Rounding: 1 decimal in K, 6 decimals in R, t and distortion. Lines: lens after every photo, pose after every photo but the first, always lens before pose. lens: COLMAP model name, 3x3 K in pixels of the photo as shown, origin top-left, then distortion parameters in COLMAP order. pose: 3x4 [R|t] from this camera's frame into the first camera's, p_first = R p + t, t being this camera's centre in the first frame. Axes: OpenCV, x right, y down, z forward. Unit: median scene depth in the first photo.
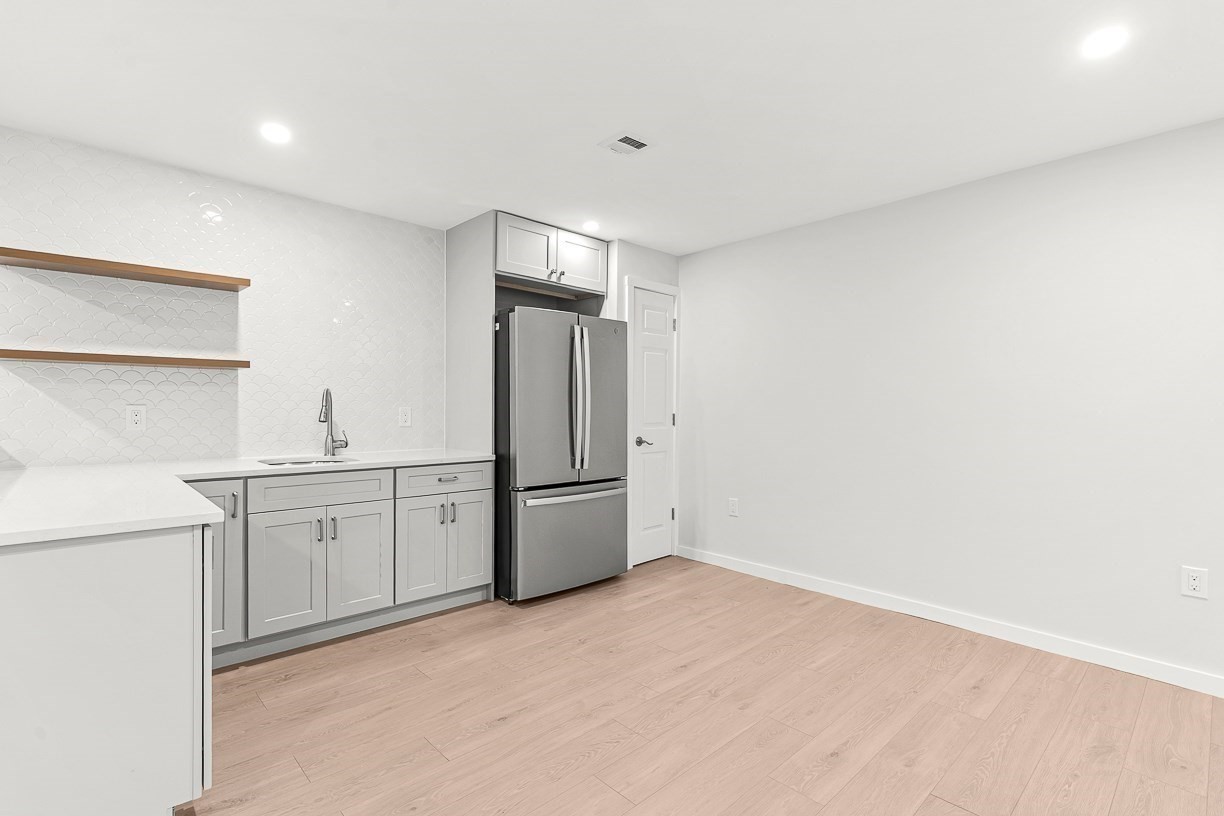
lens RADIAL K [[582.4, 0, 618.3], [0, 582.4, 409.4], [0, 0, 1]] dist [-0.000173, 0.000084]
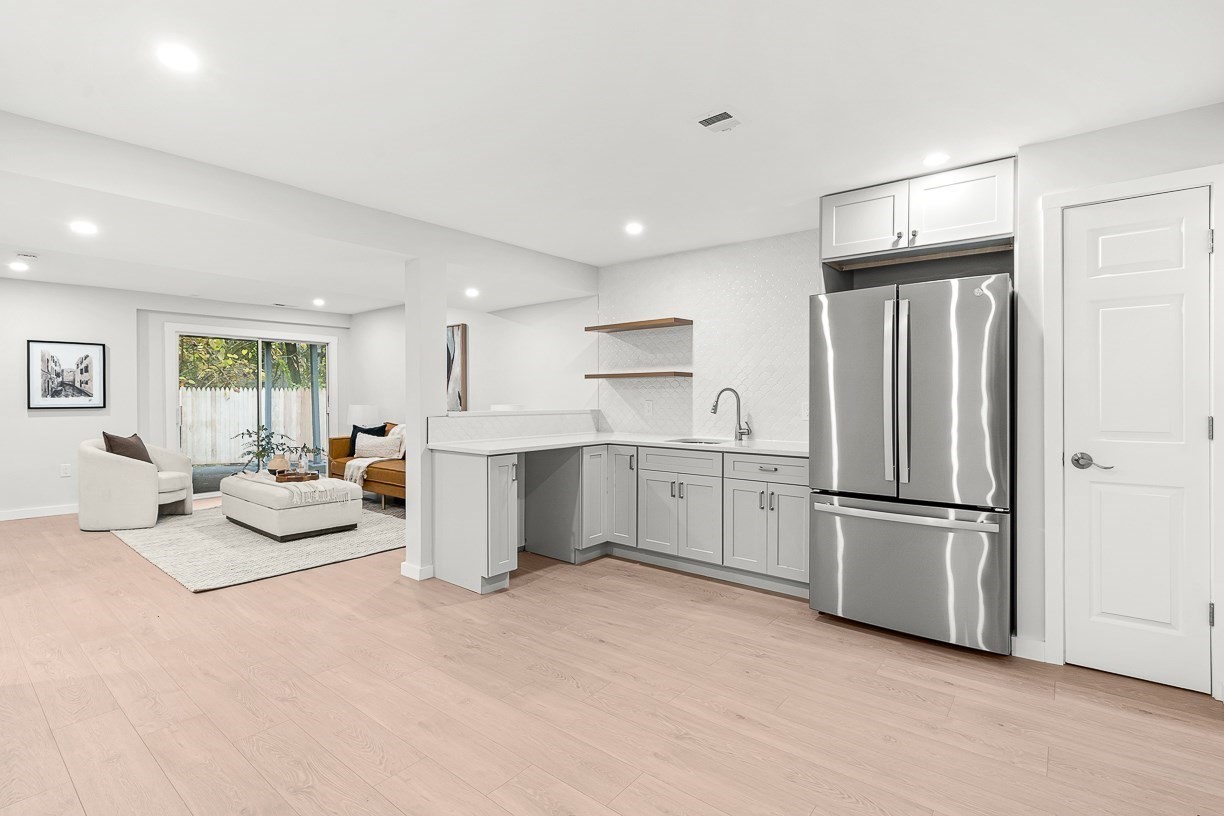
lens RADIAL K [[582.4, 0, 618.3], [0, 582.4, 409.4], [0, 0, 1]] dist [-0.000173, 0.000084]
pose [[0.120892, 0.014008, -0.992567, 0.772383], [-0.007730, 0.999883, 0.013170, -0.003357], [0.992636, 0.006080, 0.120987, 0.618597]]
